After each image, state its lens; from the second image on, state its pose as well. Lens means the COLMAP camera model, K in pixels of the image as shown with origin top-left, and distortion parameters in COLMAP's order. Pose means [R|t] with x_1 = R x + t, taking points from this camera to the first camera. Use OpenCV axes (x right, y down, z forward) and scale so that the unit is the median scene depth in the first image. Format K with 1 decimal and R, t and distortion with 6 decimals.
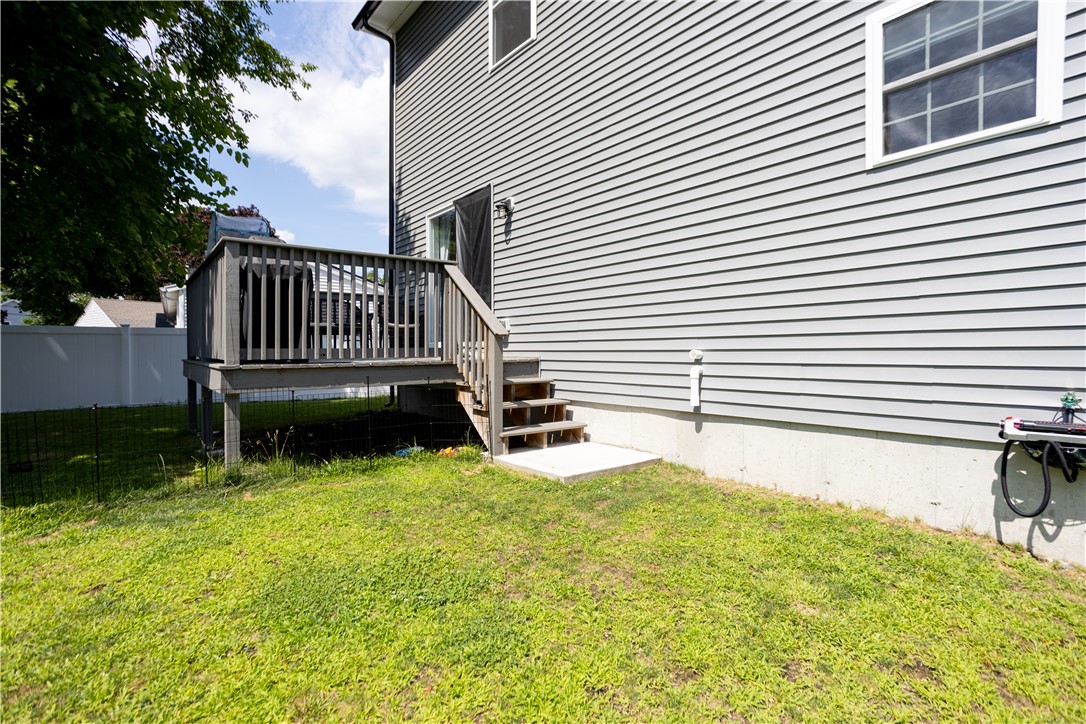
lens RADIAL K [[505.9, 0, 543.0], [0, 505.9, 362.0], [0, 0, 1]] dist [-0.023664, 0.000291]
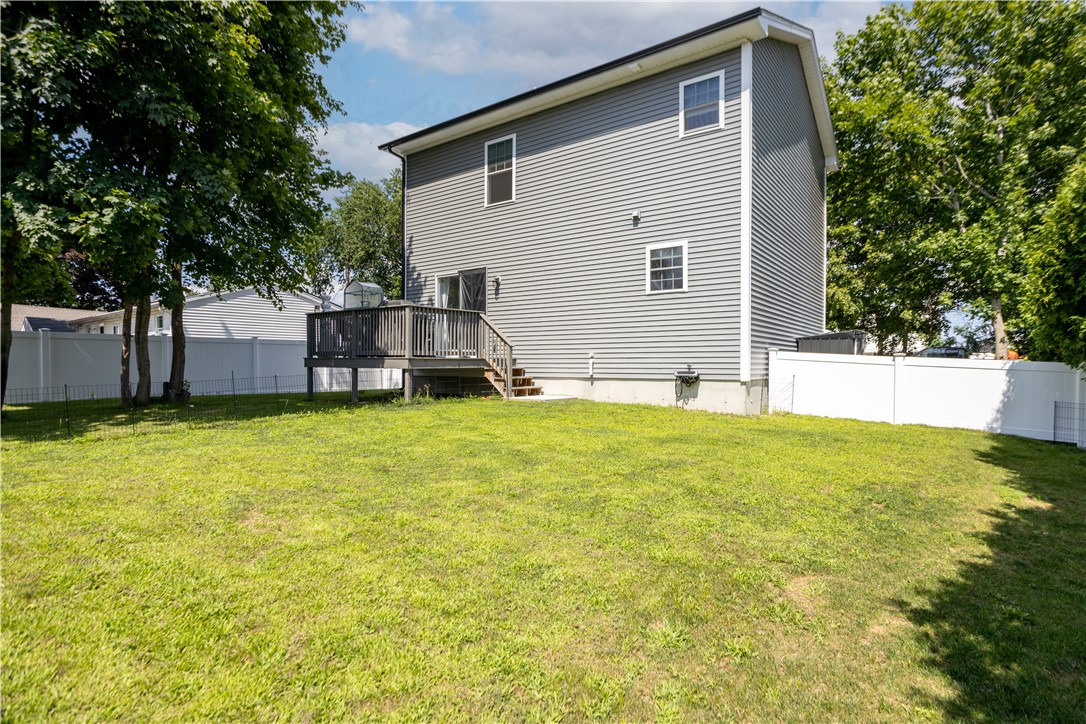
lens RADIAL K [[547.8, 0, 543.0], [0, 547.8, 362.0], [0, 0, 1]] dist [0.000354, 0.000075]
pose [[0.970069, 0.008287, 0.242686, -0.525924], [-0.002409, 0.999697, -0.024508, 0.076887], [-0.242816, 0.023190, 0.969795, -1.415022]]
